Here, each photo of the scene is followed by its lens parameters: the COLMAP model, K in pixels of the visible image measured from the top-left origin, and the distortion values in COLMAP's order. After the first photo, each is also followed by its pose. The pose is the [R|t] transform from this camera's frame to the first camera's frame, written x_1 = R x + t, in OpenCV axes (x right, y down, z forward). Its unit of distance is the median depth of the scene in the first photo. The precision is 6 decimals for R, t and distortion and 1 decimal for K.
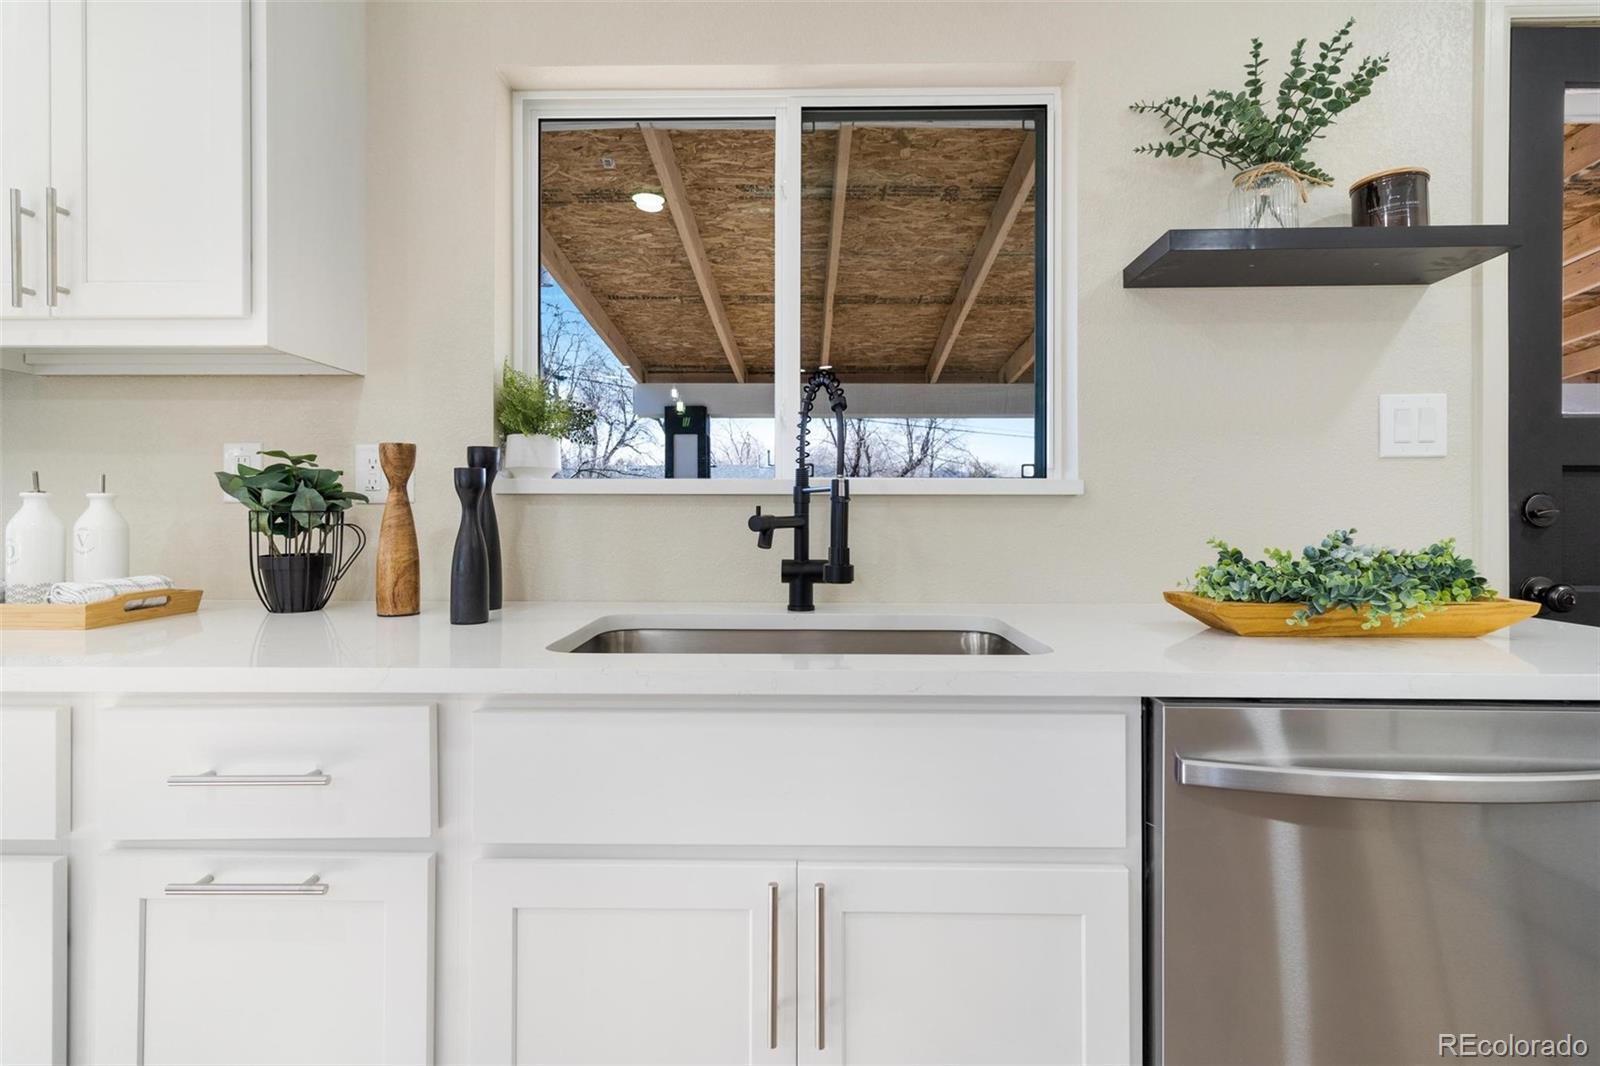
lens RADIAL K [[756.0, 0, 800.0], [0, 756.0, 533.0], [0, 0, 1]] dist [-0.000298, 0.000006]
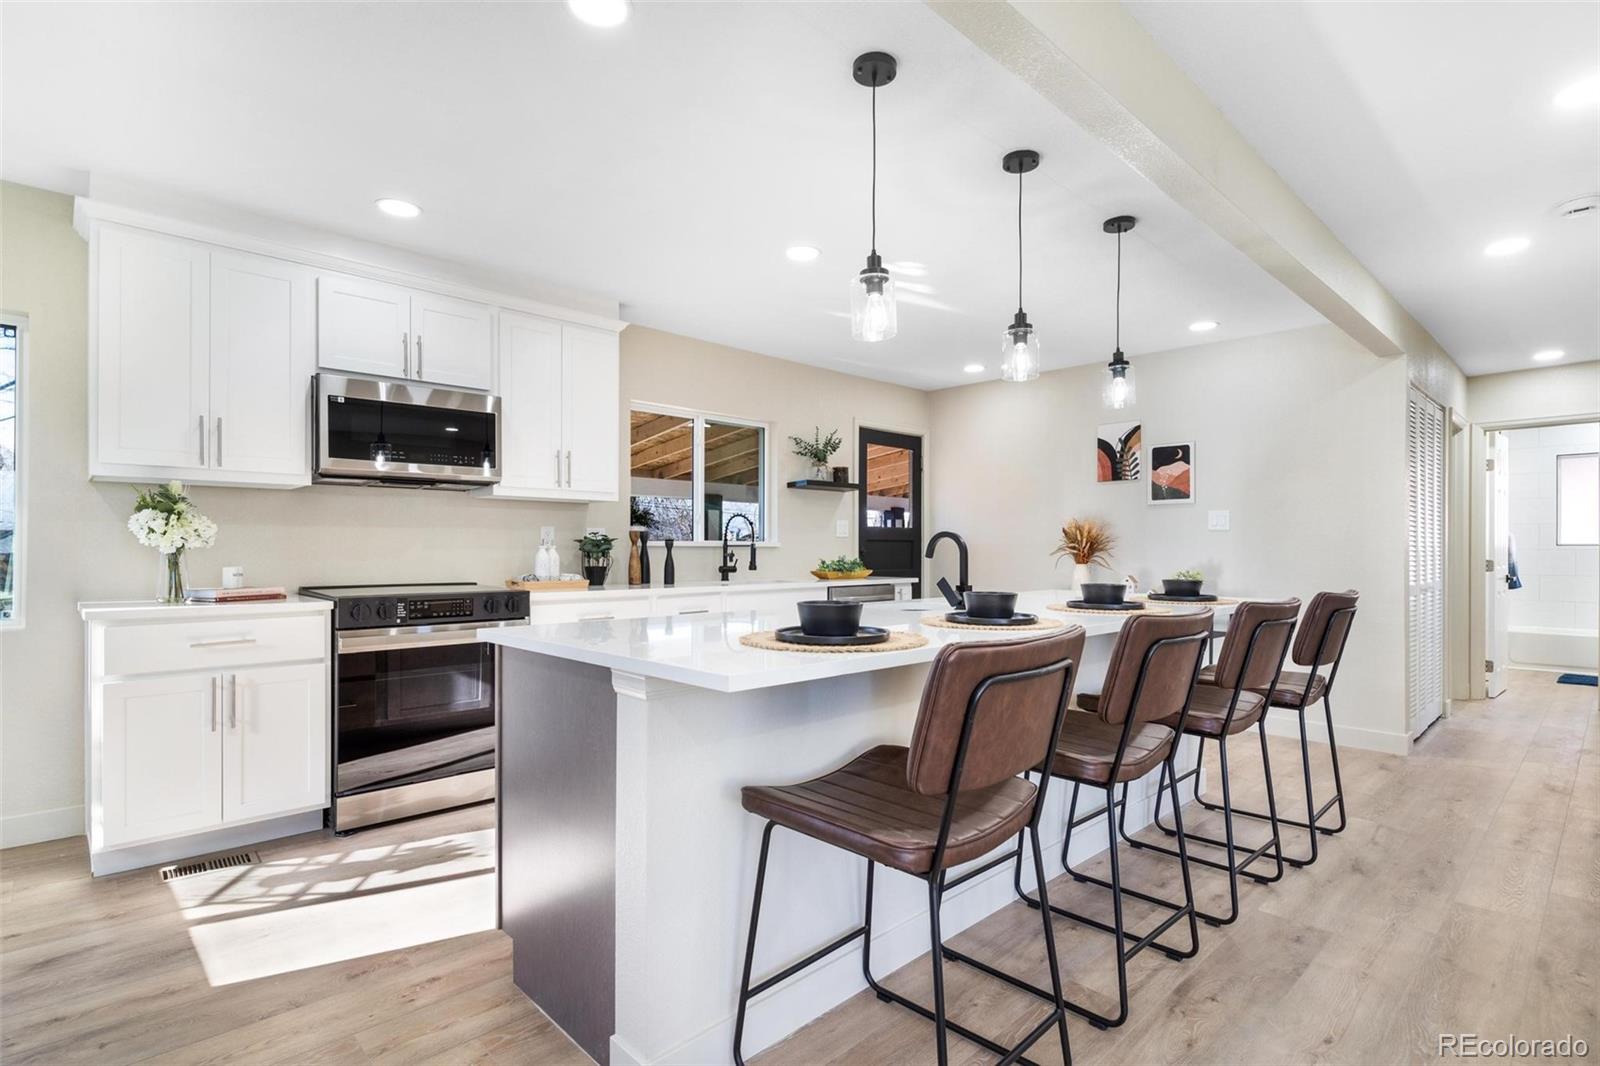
lens RADIAL K [[776.1, 0, 791.2], [0, 776.1, 556.4], [0, 0, 1]] dist [-0.001521, -0.000009]
pose [[0.719446, -0.004365, 0.694534, -2.226705], [0.007101, 0.999974, -0.001070, -0.001353], [-0.694512, 0.005702, 0.719459, -1.737858]]
